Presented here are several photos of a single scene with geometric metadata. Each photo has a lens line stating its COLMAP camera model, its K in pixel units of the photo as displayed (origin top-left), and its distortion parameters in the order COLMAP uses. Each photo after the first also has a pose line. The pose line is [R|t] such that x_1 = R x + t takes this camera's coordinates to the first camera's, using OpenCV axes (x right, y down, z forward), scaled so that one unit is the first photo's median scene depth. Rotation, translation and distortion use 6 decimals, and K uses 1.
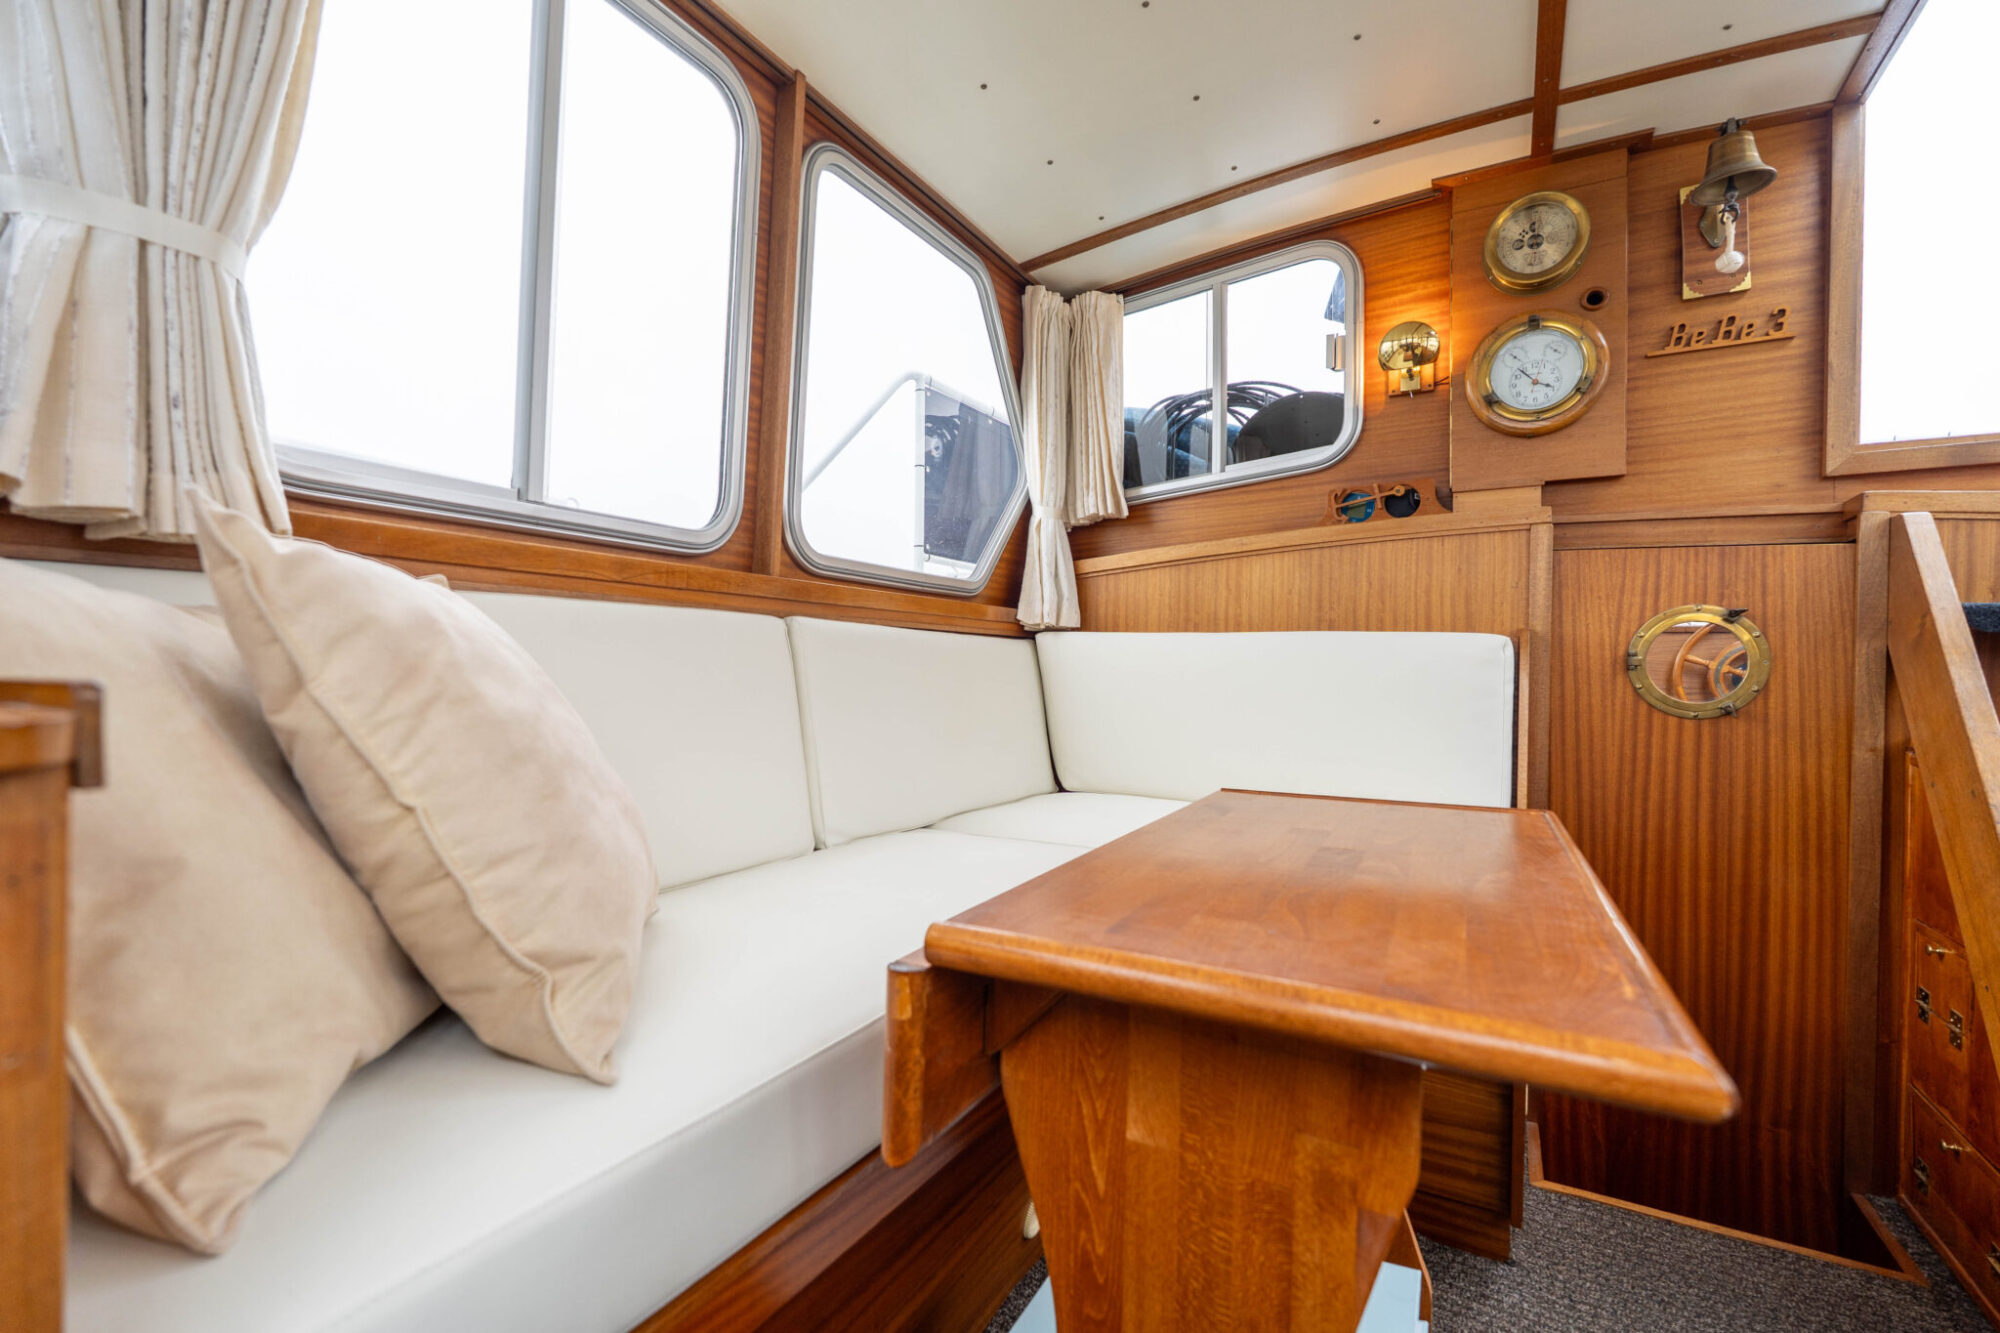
lens RADIAL K [[876.4, 0, 999.0], [0, 876.4, 668.7], [0, 0, 1]] dist [-0.002898, -0.000123]
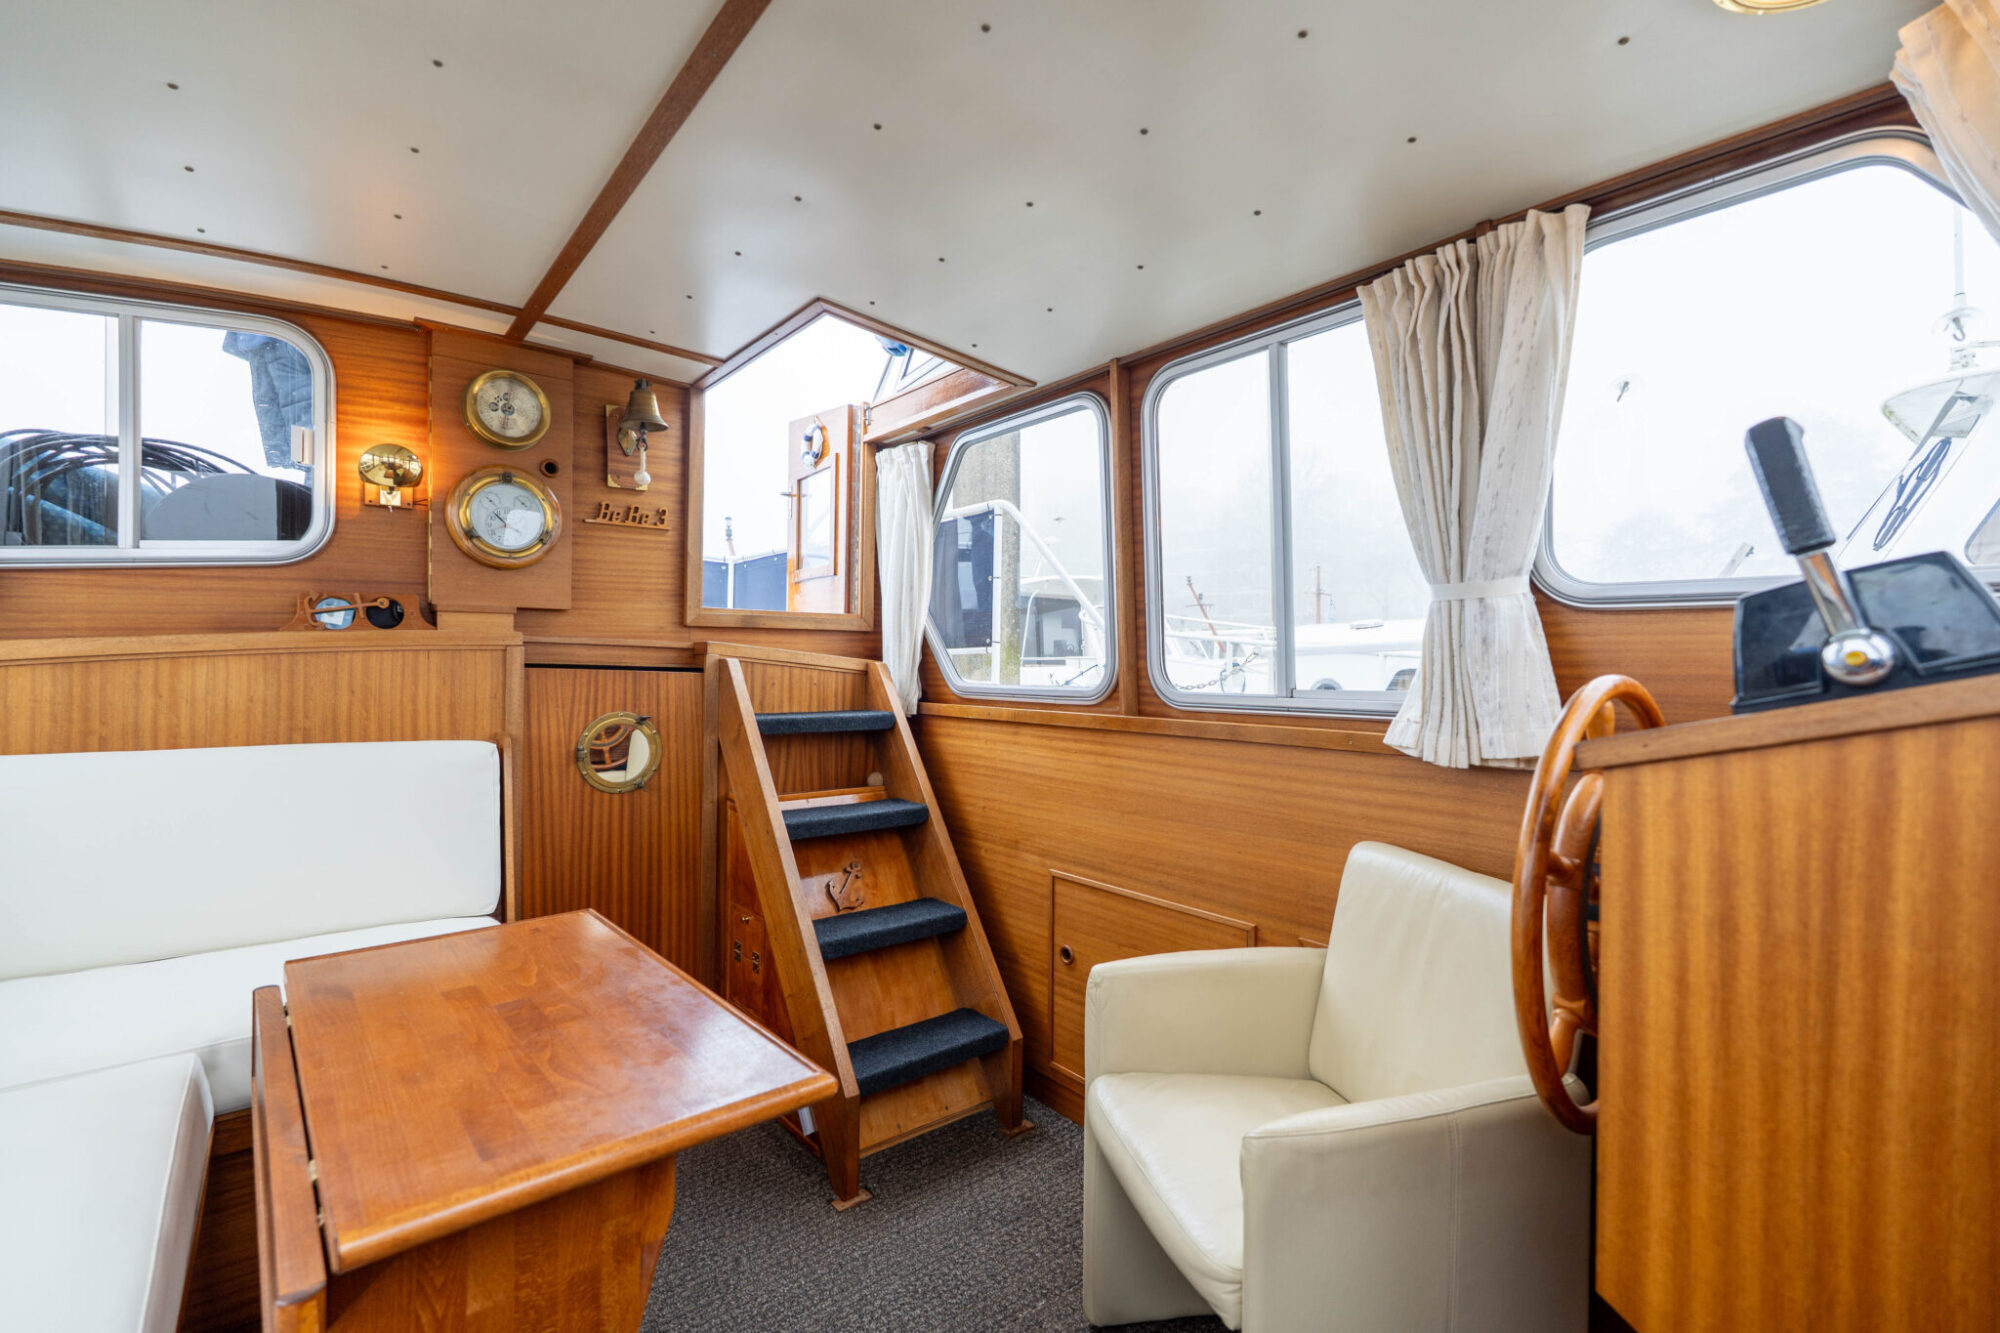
lens RADIAL K [[876.4, 0, 999.0], [0, 876.4, 668.7], [0, 0, 1]] dist [-0.002898, -0.000123]
pose [[0.352289, -0.014221, 0.935783, -0.295855], [-0.003214, 0.999860, 0.016405, -0.164864], [-0.935886, -0.008787, 0.352194, -0.059386]]
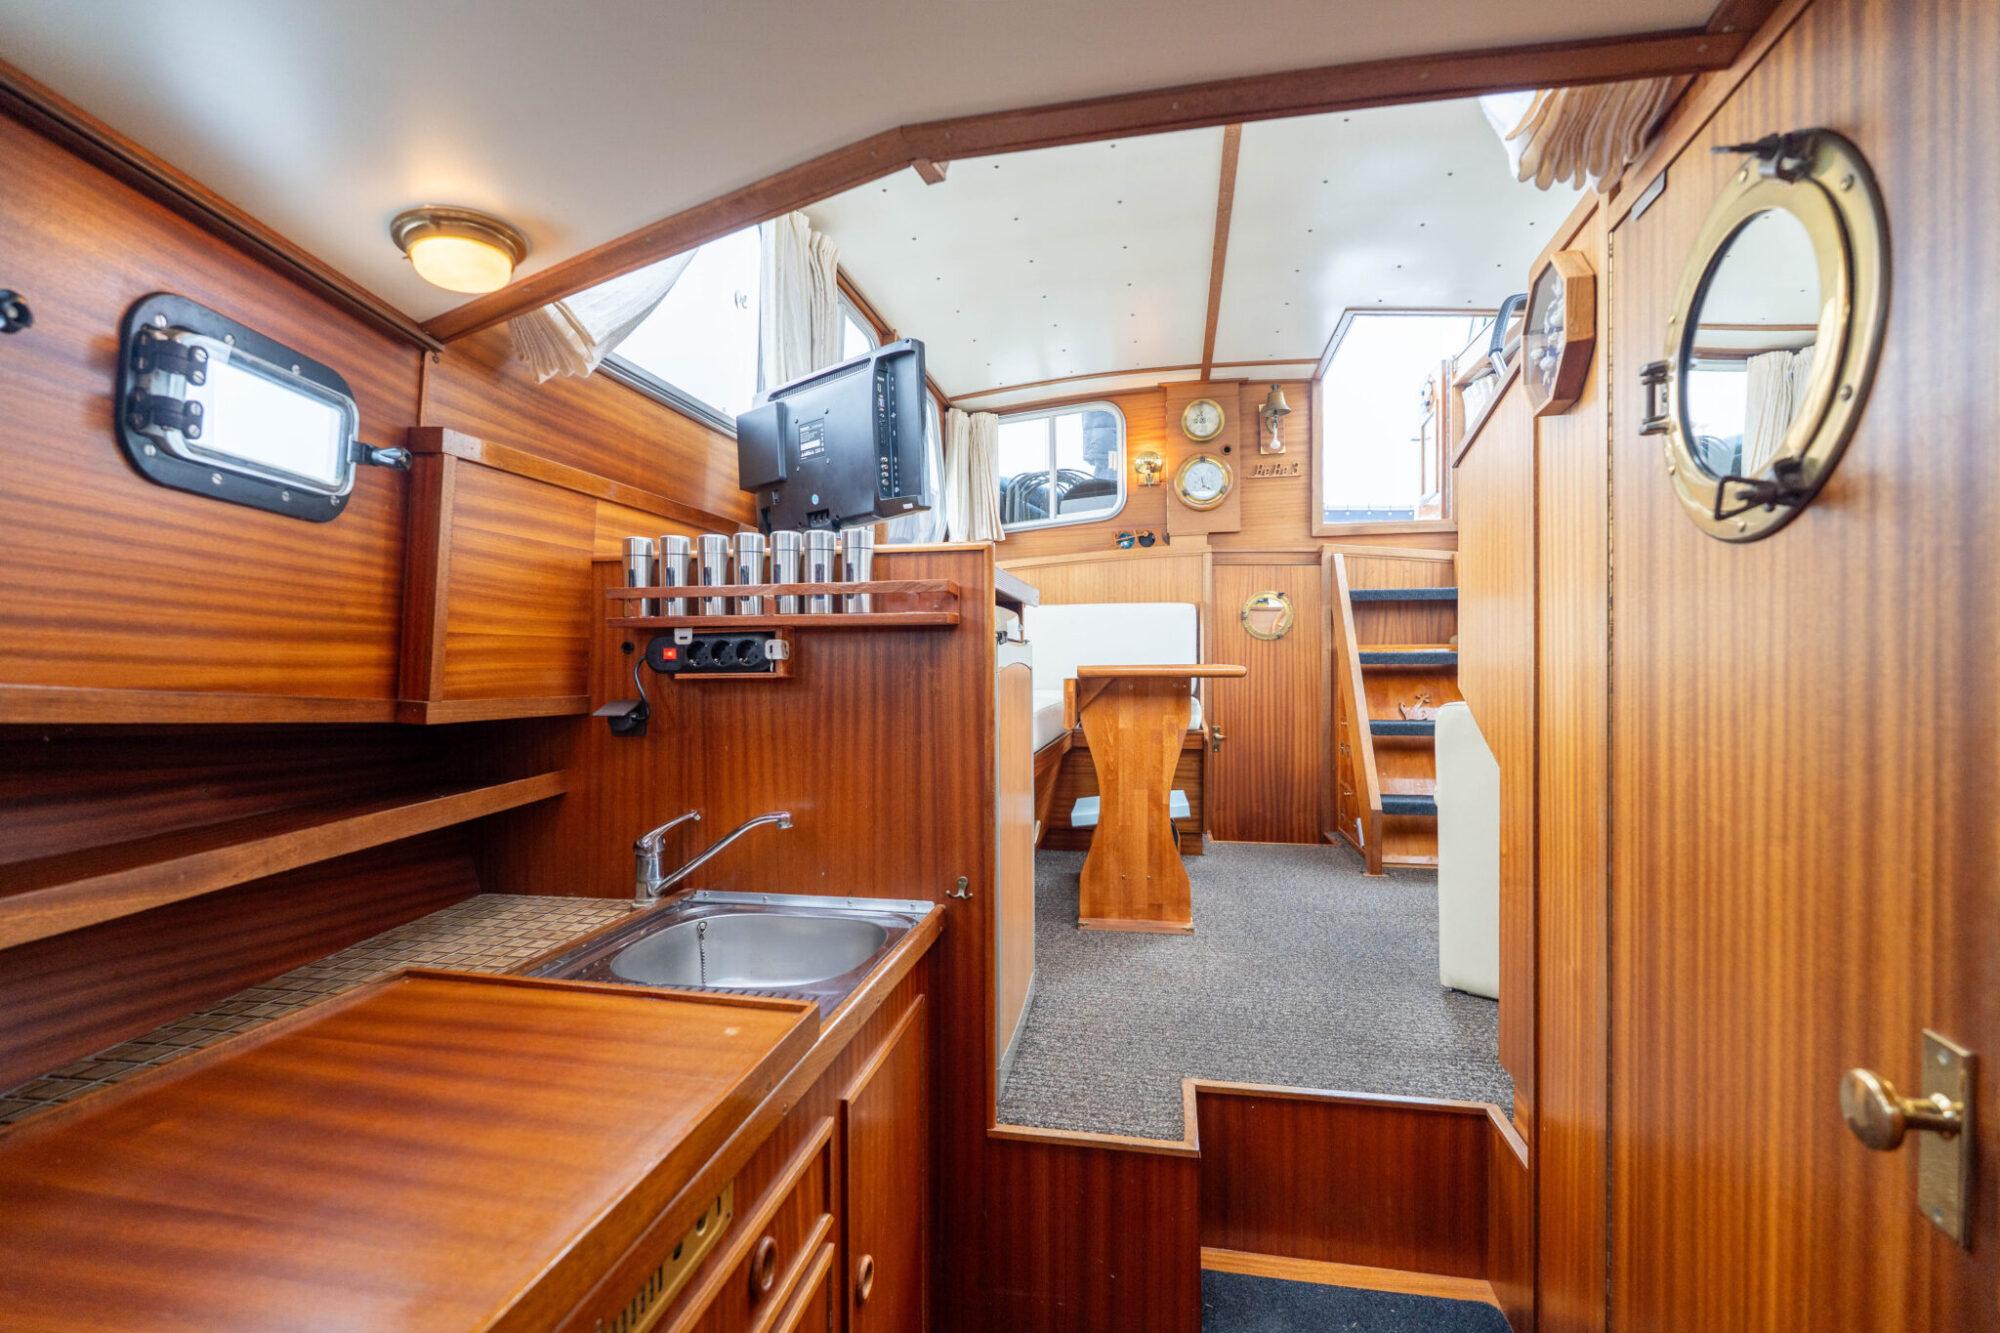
lens RADIAL K [[884.1, 0, 1000.0], [0, 884.1, 666.5], [0, 0, 1]] dist [-0.005283, 0.000129]
pose [[0.944319, -0.018384, 0.328517, -0.613838], [0.017407, 0.999831, 0.005917, 0.097642], [-0.328570, 0.000131, 0.944480, -0.935748]]
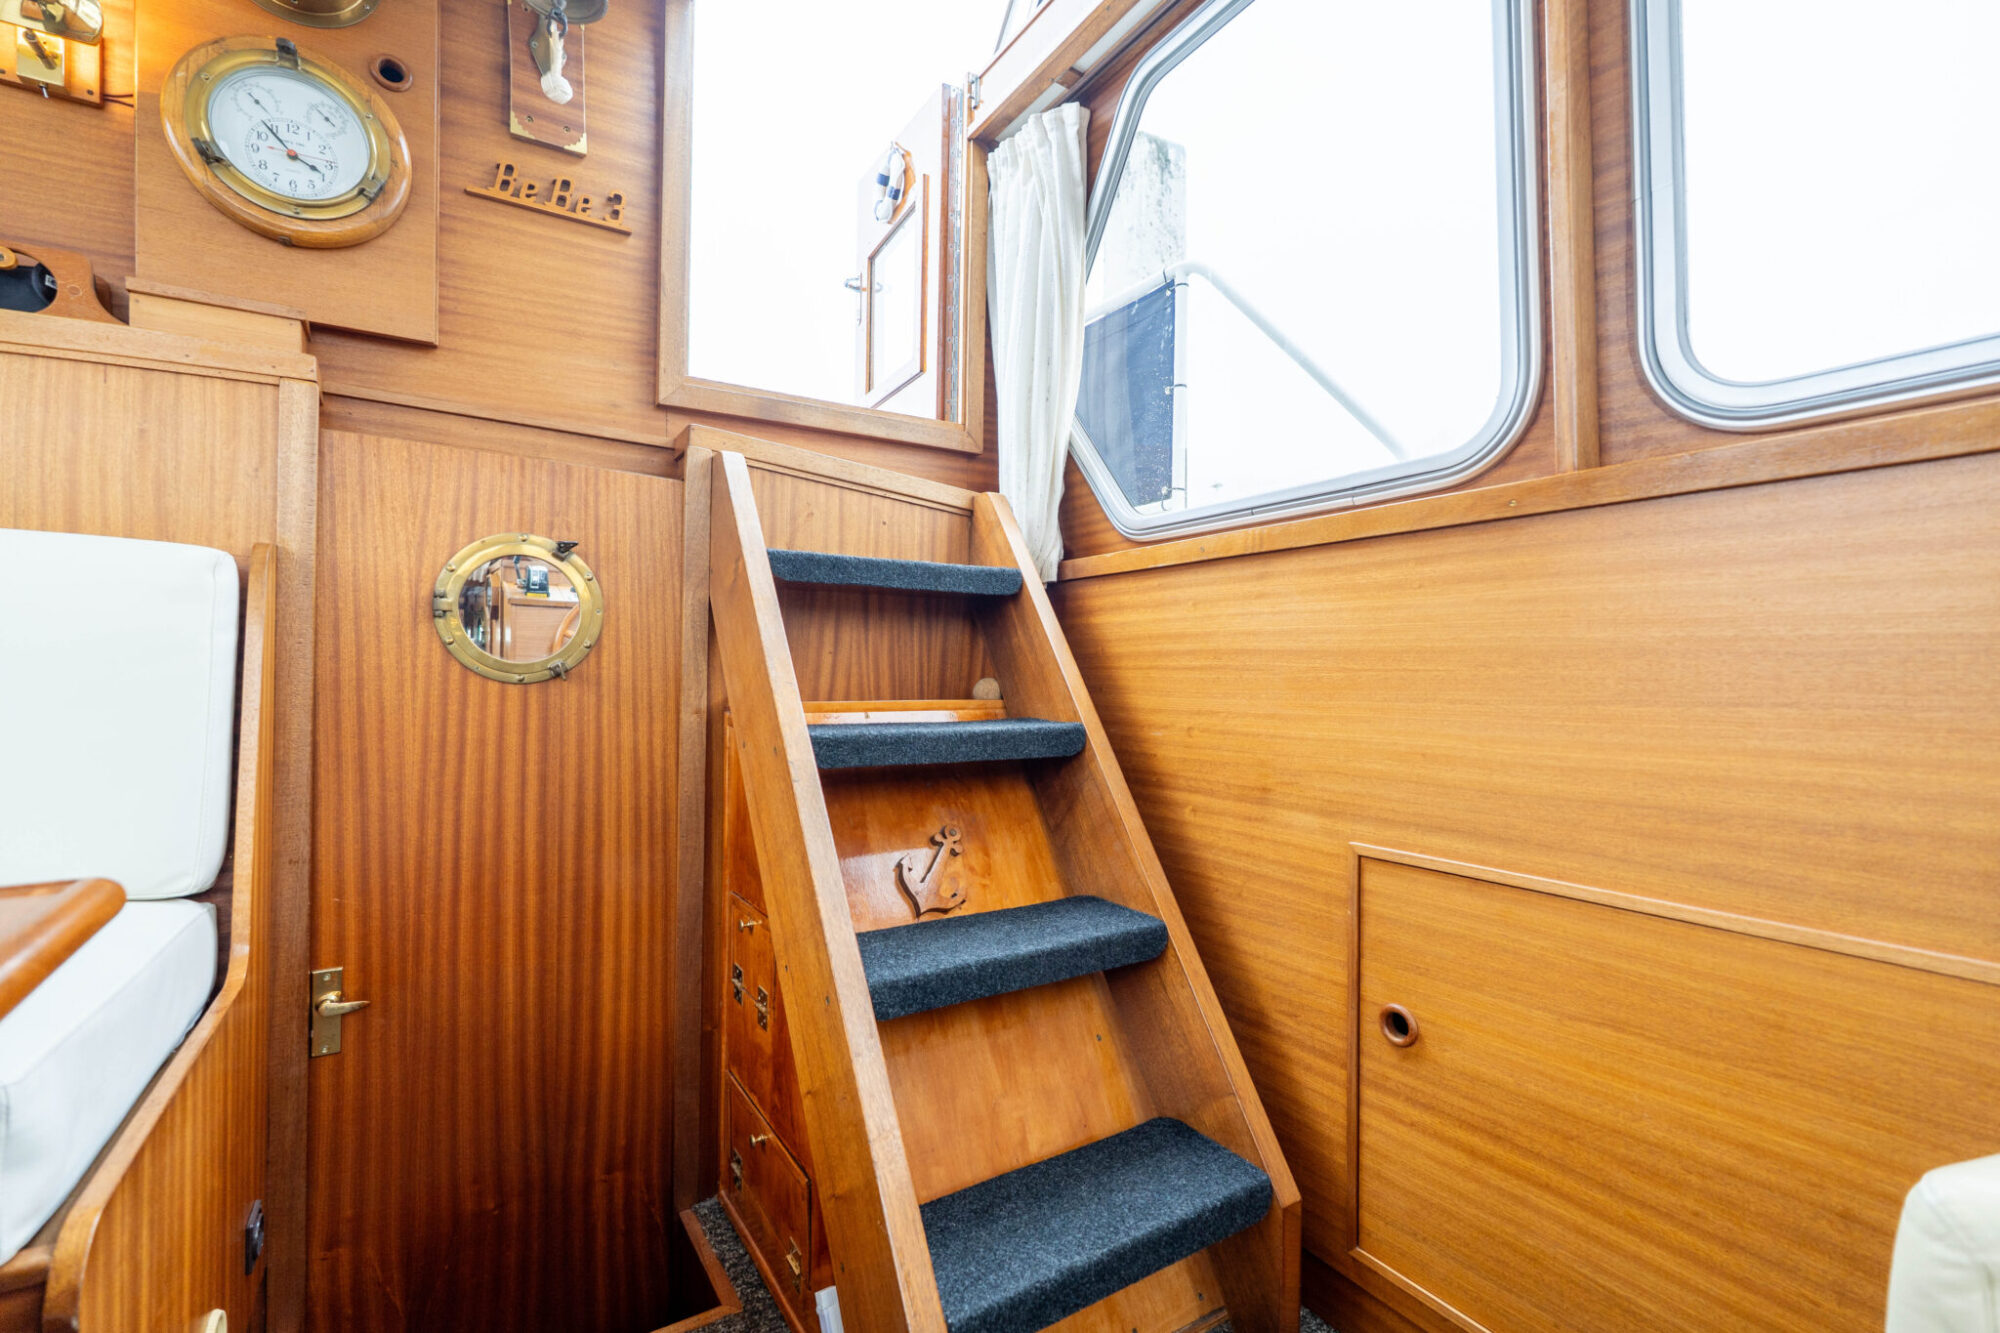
lens RADIAL K [[876.4, 0, 999.0], [0, 876.4, 668.7], [0, 0, 1]] dist [-0.002898, -0.000123]
pose [[0.460756, -0.004122, 0.887517, 0.309613], [-0.001906, 0.999982, 0.005634, 0.038841], [-0.887525, -0.004288, 0.460740, 0.278967]]
